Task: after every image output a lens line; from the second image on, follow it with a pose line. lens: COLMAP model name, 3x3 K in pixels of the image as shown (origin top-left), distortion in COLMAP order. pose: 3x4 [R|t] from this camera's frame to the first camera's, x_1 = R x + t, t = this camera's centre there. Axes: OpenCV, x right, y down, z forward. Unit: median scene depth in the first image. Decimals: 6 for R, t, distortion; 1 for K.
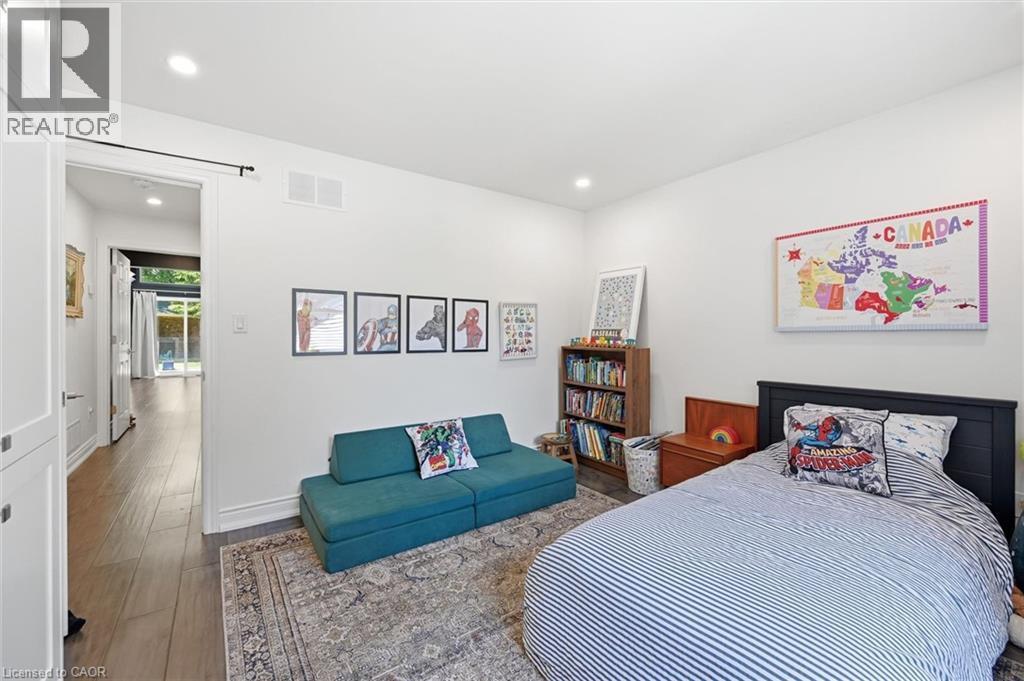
lens RADIAL K [[419.7, 0, 509.9], [0, 419.7, 325.9], [0, 0, 1]] dist [-0.002641, -0.000339]
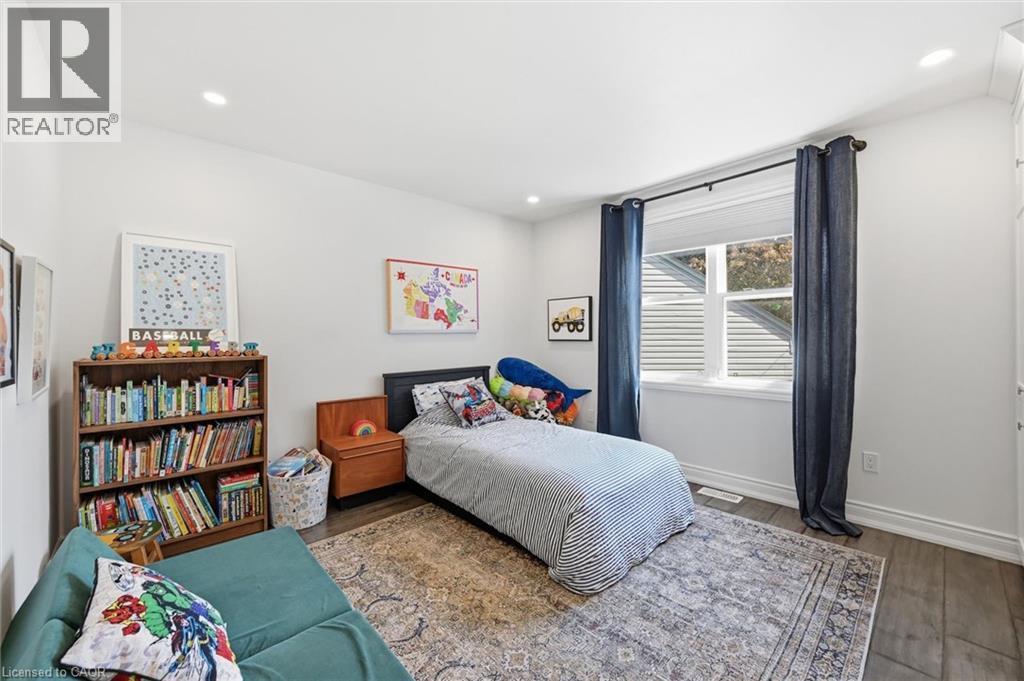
lens RADIAL K [[419.7, 0, 509.9], [0, 419.7, 325.9], [0, 0, 1]] dist [-0.002641, -0.000339]
pose [[-0.160565, 0.022283, 0.986774, -0.701039], [-0.013172, 0.999608, -0.024717, 0.018190], [-0.986937, -0.016967, -0.160208, 0.889907]]
